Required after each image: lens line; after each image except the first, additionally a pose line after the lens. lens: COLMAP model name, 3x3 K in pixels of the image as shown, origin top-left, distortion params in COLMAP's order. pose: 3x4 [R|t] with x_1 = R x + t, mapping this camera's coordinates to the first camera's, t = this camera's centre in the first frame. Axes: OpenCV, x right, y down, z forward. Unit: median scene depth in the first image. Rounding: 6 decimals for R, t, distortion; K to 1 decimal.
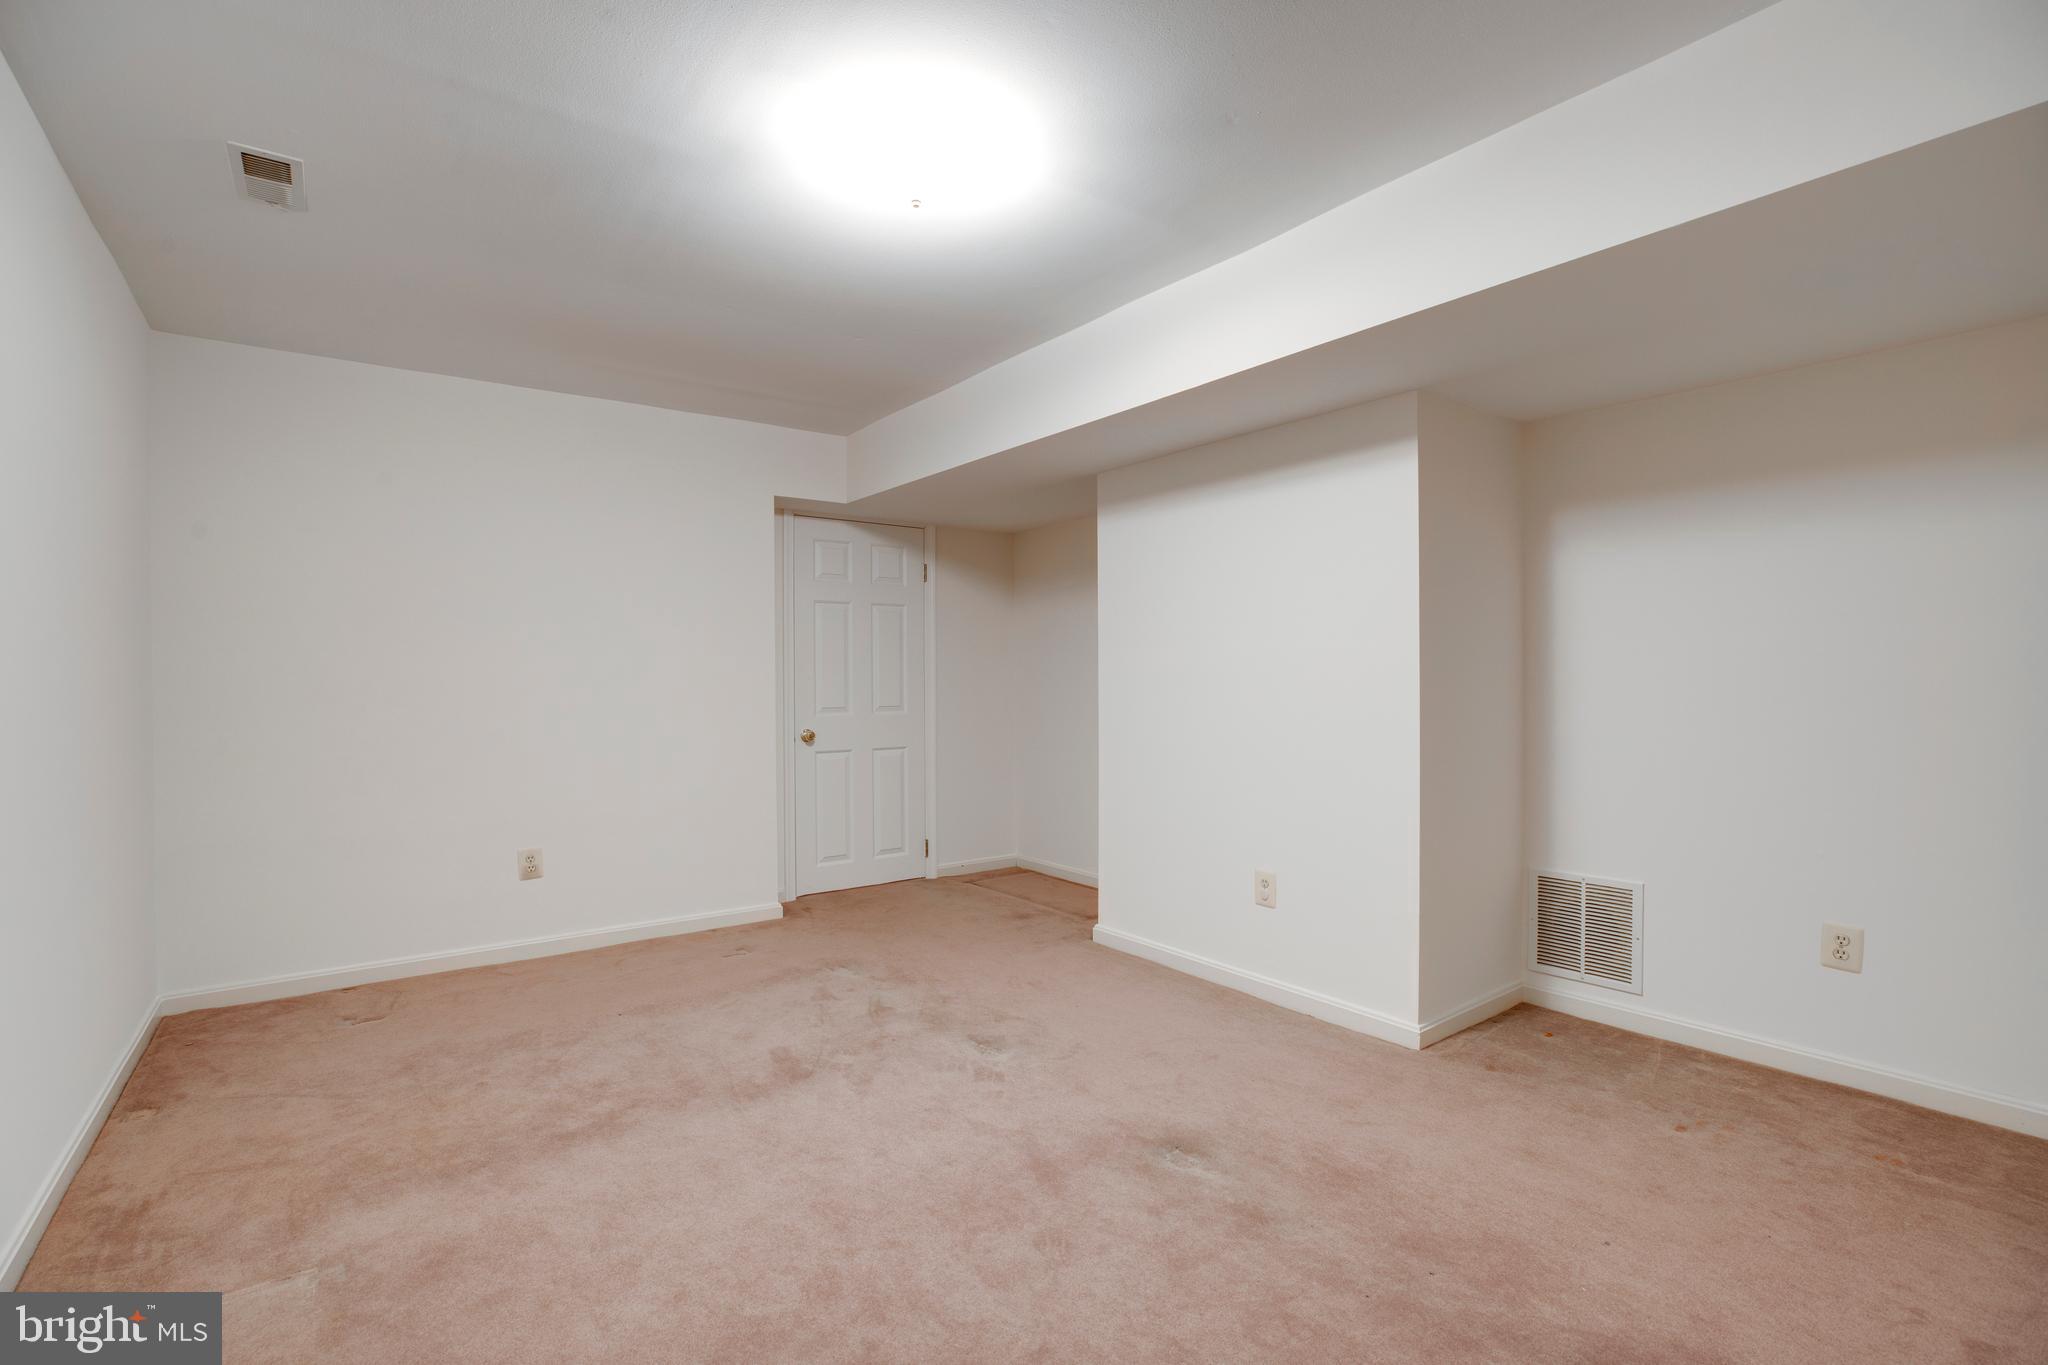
lens RADIAL K [[931.5, 0, 1023.6], [0, 931.5, 693.3], [0, 0, 1]] dist [-0.045331, 0.012377]
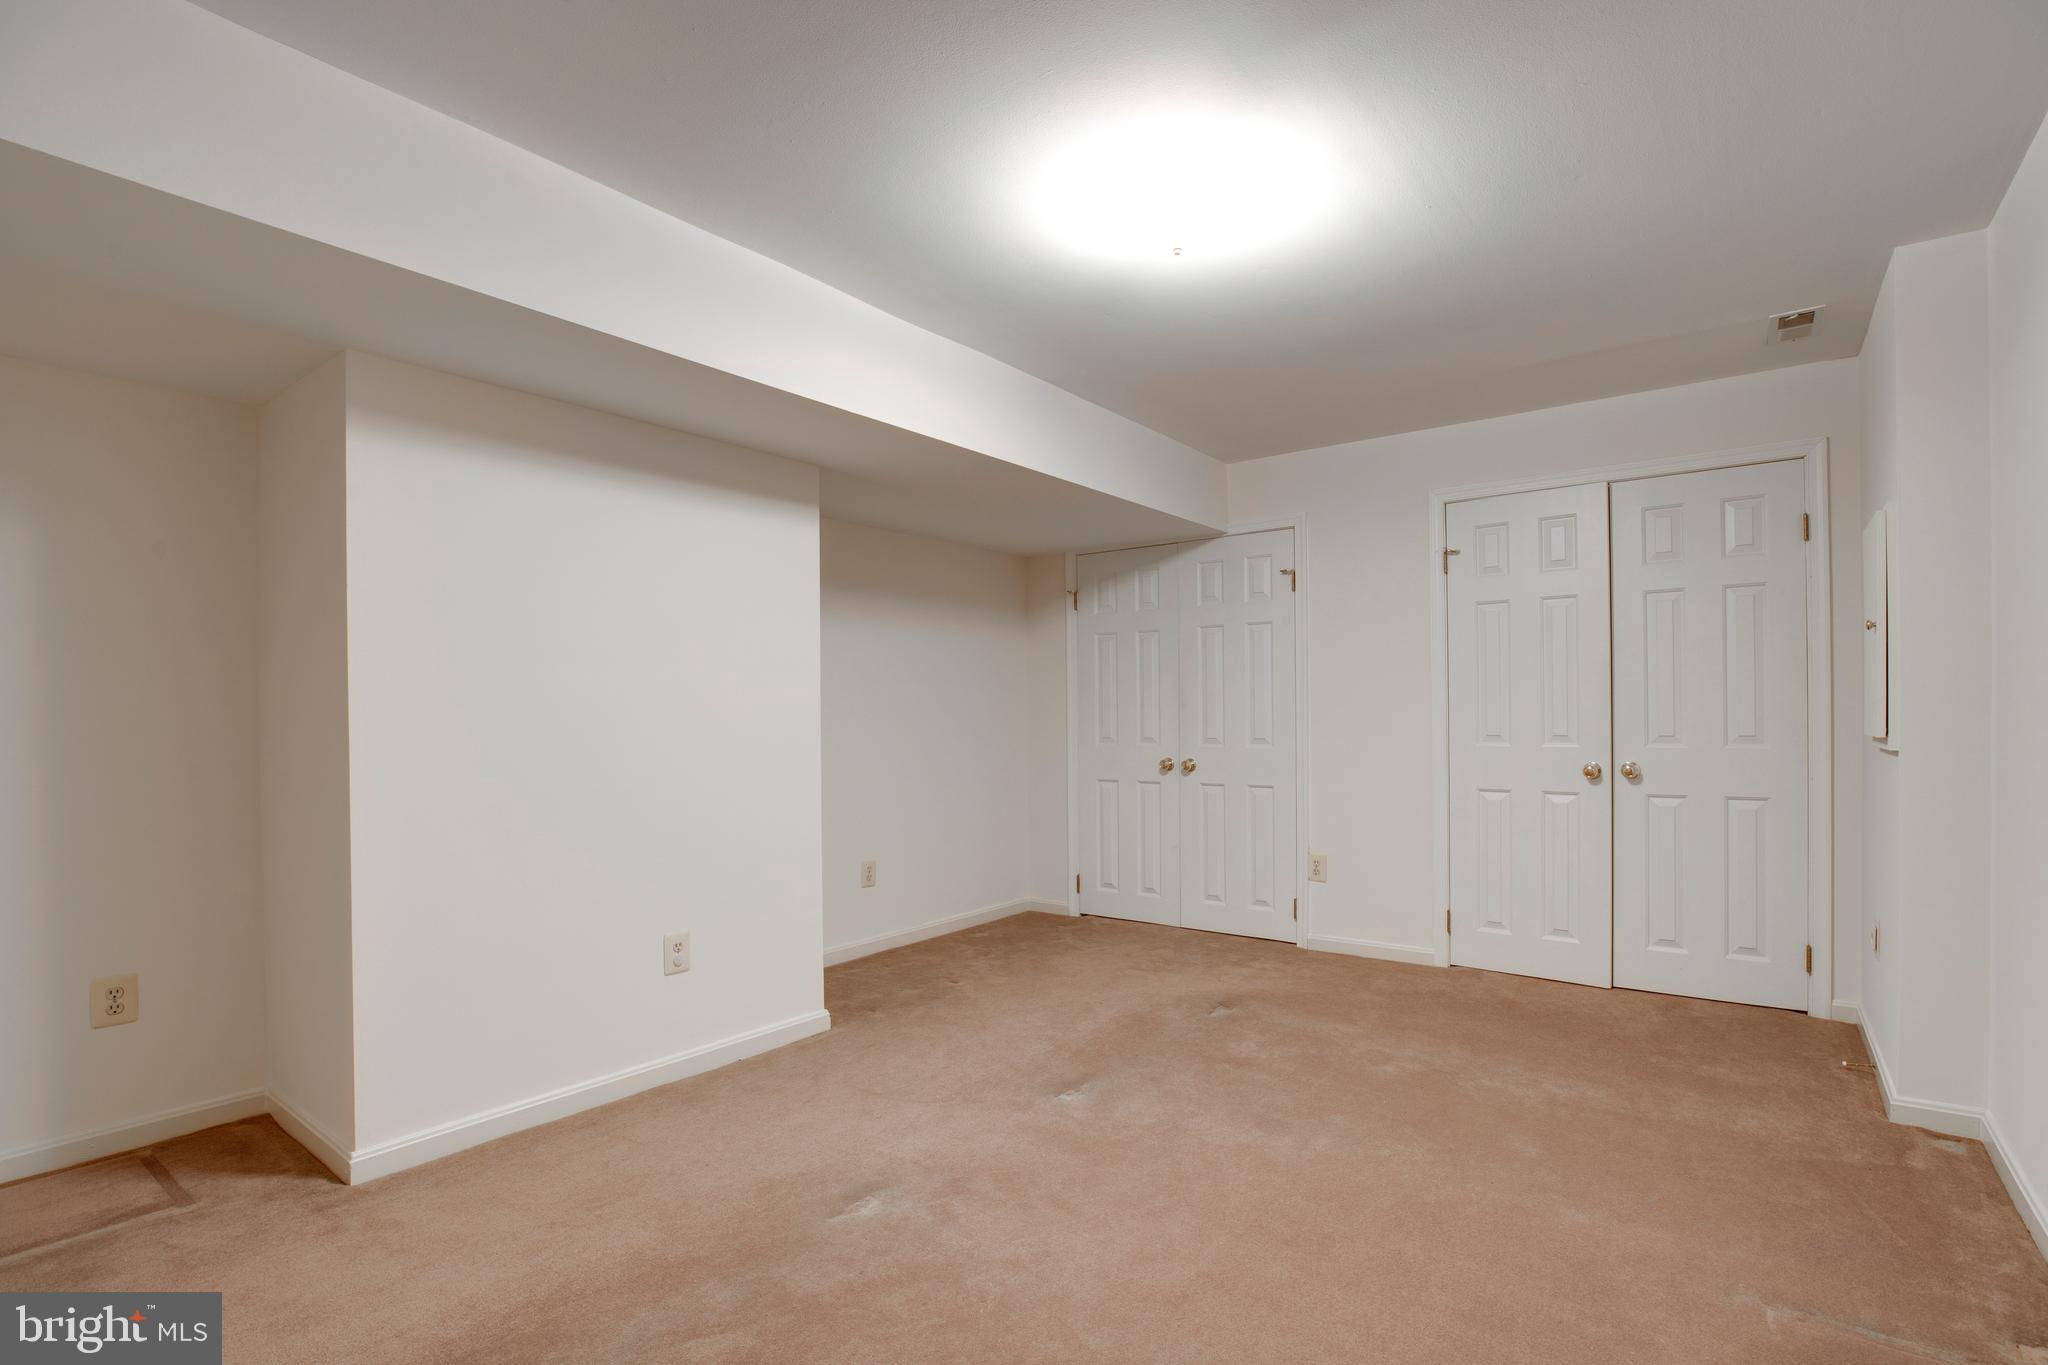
lens RADIAL K [[931.5, 0, 1023.6], [0, 931.5, 693.3], [0, 0, 1]] dist [-0.045331, 0.012377]
pose [[-0.284270, 0.036684, 0.958042, -0.704608], [0.018668, 0.999290, -0.032725, -0.001151], [-0.958563, 0.008583, -0.284753, 0.962578]]
